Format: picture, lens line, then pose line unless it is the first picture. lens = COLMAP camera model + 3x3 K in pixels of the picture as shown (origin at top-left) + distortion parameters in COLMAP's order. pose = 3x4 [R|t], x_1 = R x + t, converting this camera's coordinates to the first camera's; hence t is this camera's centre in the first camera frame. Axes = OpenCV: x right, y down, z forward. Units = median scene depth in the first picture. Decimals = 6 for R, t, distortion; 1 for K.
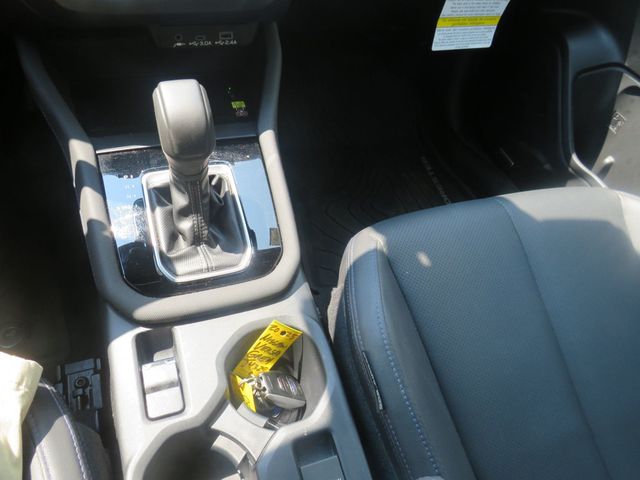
lens RADIAL K [[484.0, 0, 320.0], [0, 484.0, 240.0], [0, 0, 1]] dist [-0.038111, 0.060941]
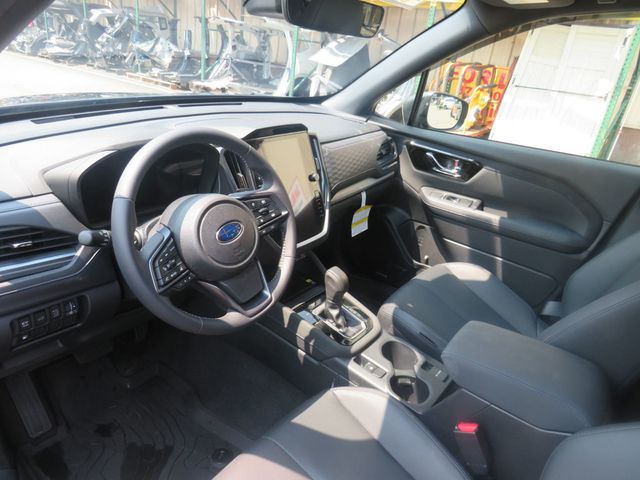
lens RADIAL K [[484.0, 0, 320.0], [0, 484.0, 240.0], [0, 0, 1]] dist [-0.038111, 0.060941]
pose [[0.834431, -0.294204, 0.466013, -0.866440], [0.448648, 0.853711, -0.264373, 0.142561], [-0.320061, 0.429677, 0.844357, -0.795045]]
